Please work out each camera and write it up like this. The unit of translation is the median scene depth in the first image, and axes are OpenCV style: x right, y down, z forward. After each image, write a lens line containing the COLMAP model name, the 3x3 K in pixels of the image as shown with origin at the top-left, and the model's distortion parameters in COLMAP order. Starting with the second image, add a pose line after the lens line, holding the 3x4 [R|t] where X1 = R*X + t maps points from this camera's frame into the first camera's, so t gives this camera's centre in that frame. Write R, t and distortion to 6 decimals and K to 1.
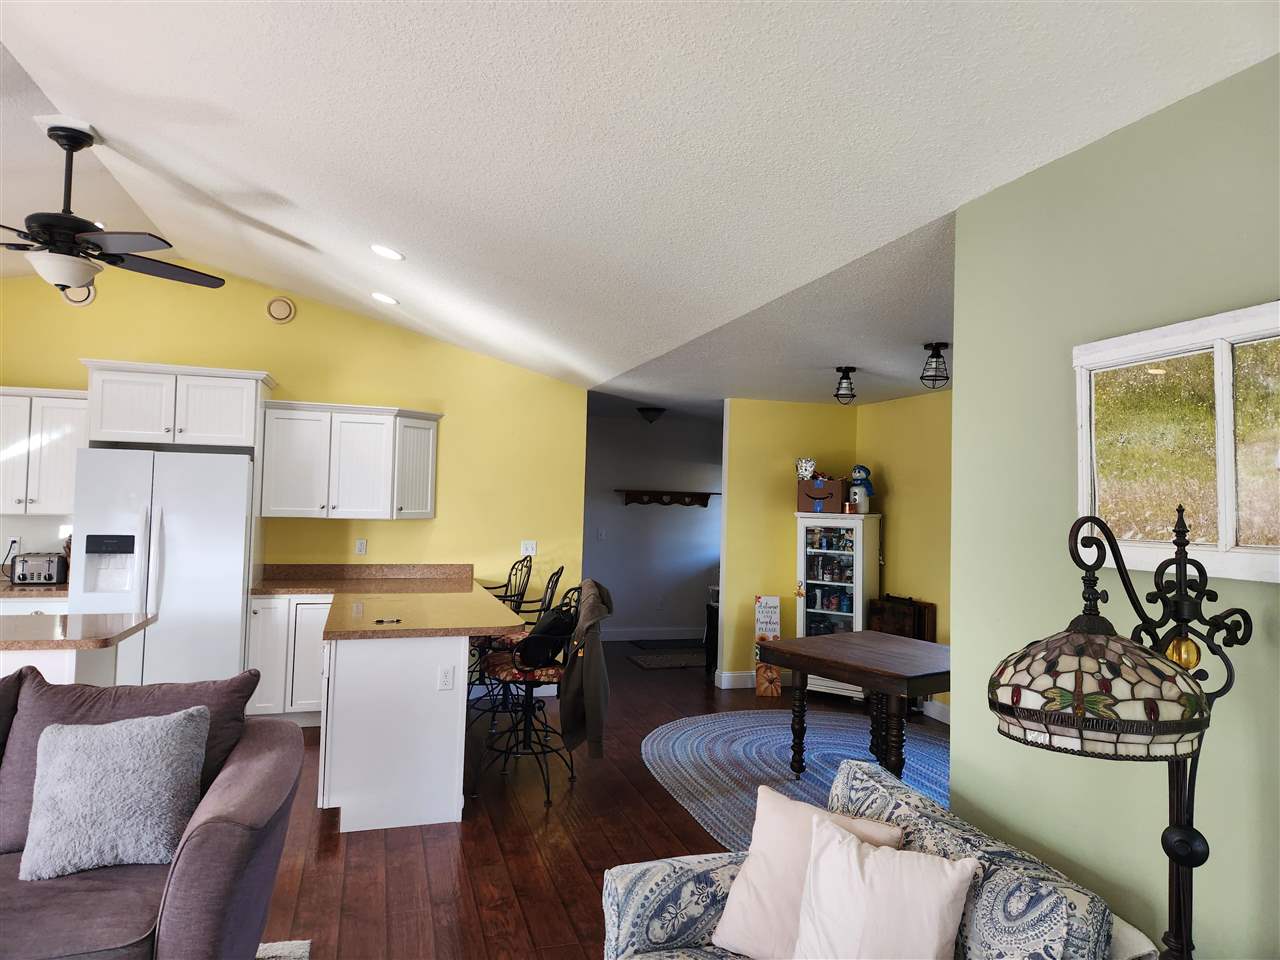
lens RADIAL K [[854.8, 0, 641.9], [0, 854.8, 484.6], [0, 0, 1]] dist [0.077601, -0.088674]
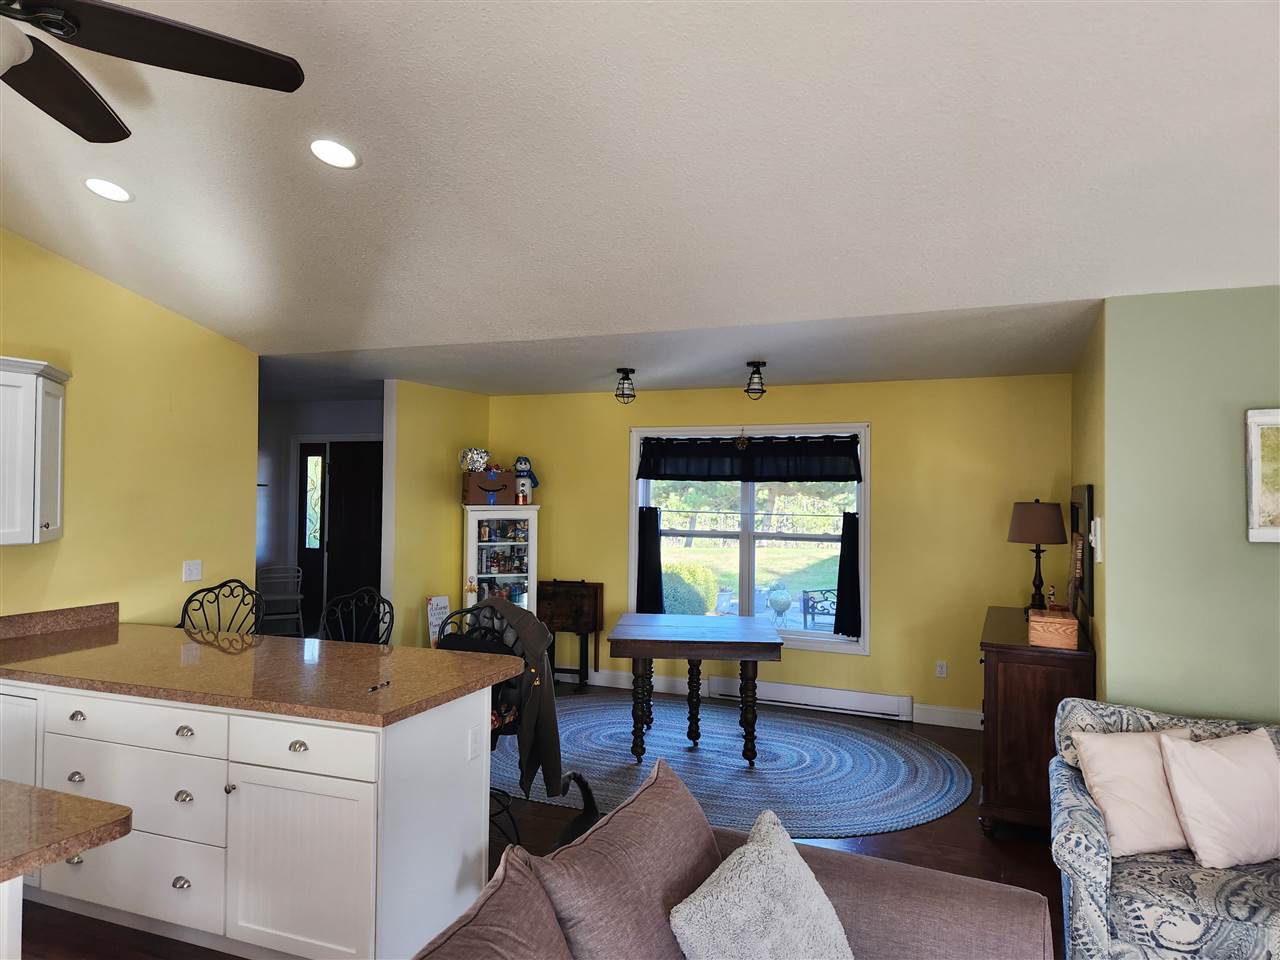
lens RADIAL K [[854.8, 0, 641.9], [0, 854.8, 484.6], [0, 0, 1]] dist [0.077601, -0.088674]
pose [[0.634289, -0.019924, 0.772839, -0.475183], [-0.001218, 0.999641, 0.026771, -0.018305], [-0.773095, -0.017921, 0.634037, 0.261473]]
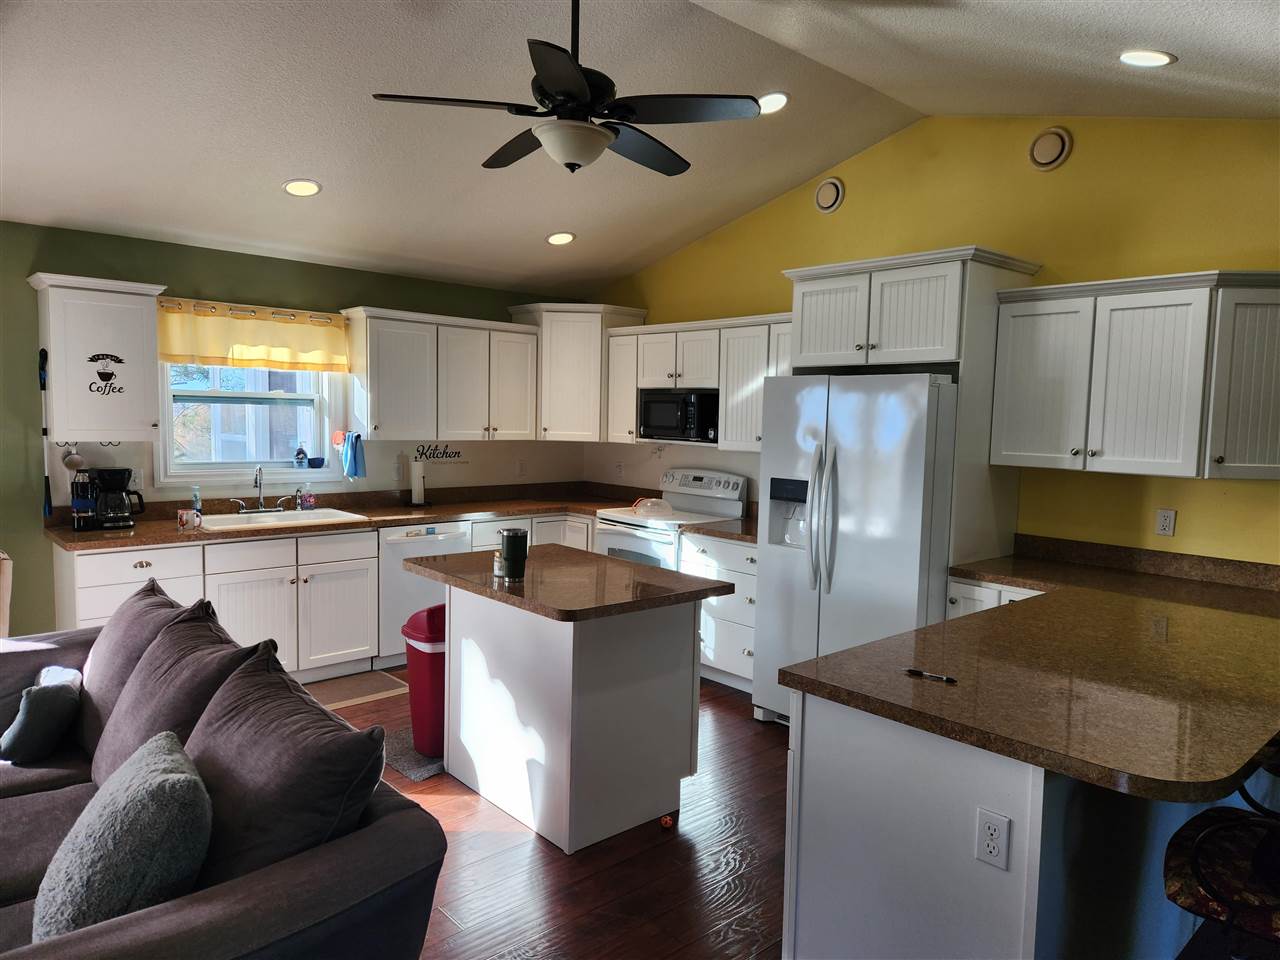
lens RADIAL K [[854.8, 0, 641.9], [0, 854.8, 484.6], [0, 0, 1]] dist [0.077601, -0.088674]
pose [[0.420383, 0.058328, -0.905470, 0.059998], [0.002025, 0.997869, 0.065220, 0.007271], [0.907344, -0.029251, 0.419369, 0.427557]]
